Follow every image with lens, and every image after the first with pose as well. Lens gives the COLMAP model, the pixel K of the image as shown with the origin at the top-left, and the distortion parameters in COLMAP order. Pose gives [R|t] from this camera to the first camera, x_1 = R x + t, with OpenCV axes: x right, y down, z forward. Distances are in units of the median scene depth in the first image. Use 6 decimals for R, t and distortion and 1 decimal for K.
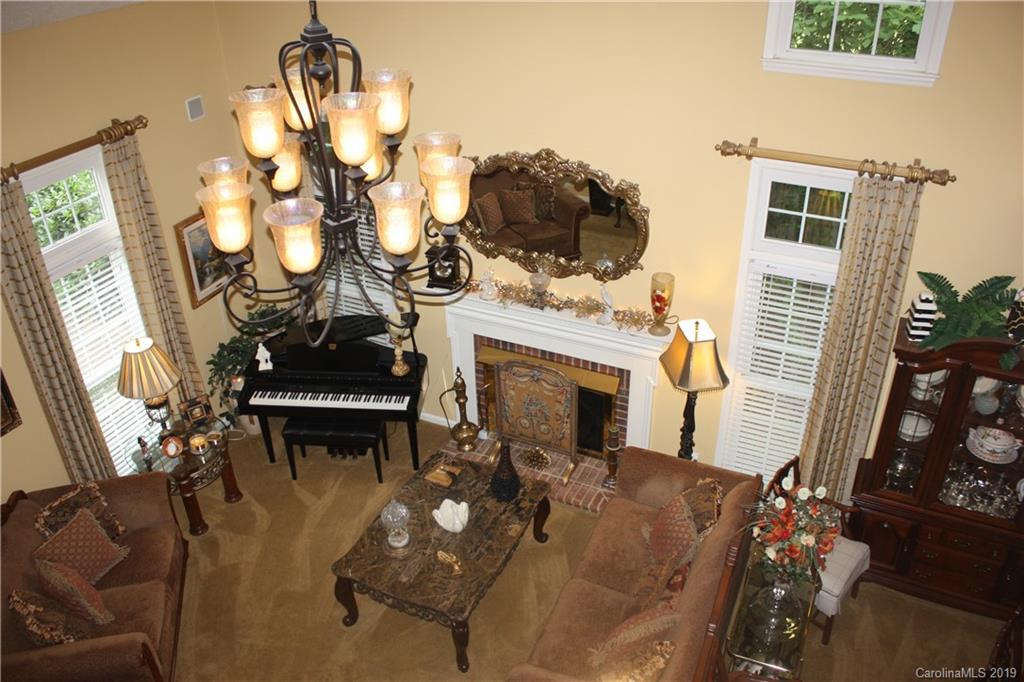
lens RADIAL K [[848.7, 0, 512.0], [0, 848.7, 341.0], [0, 0, 1]] dist [-0.188421, 0.176155]
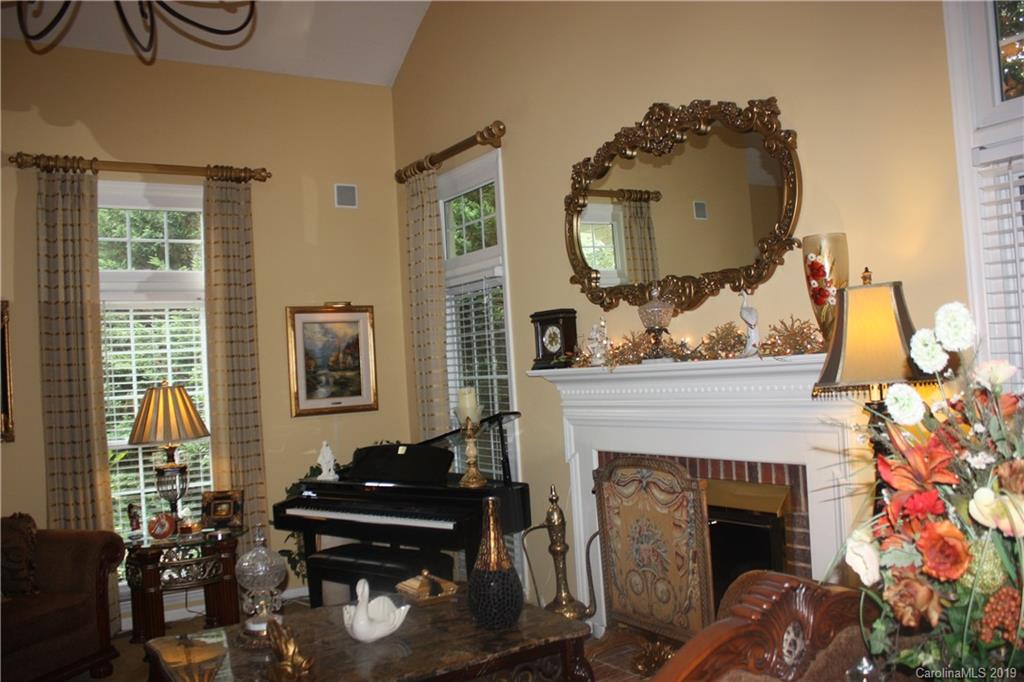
lens RADIAL K [[848.7, 0, 512.0], [0, 848.7, 341.0], [0, 0, 1]] dist [-0.188421, 0.176155]
pose [[0.855861, -0.044860, -0.515257, 0.246988], [-0.230756, 0.858461, -0.458035, 0.240948], [0.462876, 0.510913, 0.724372, 0.493551]]
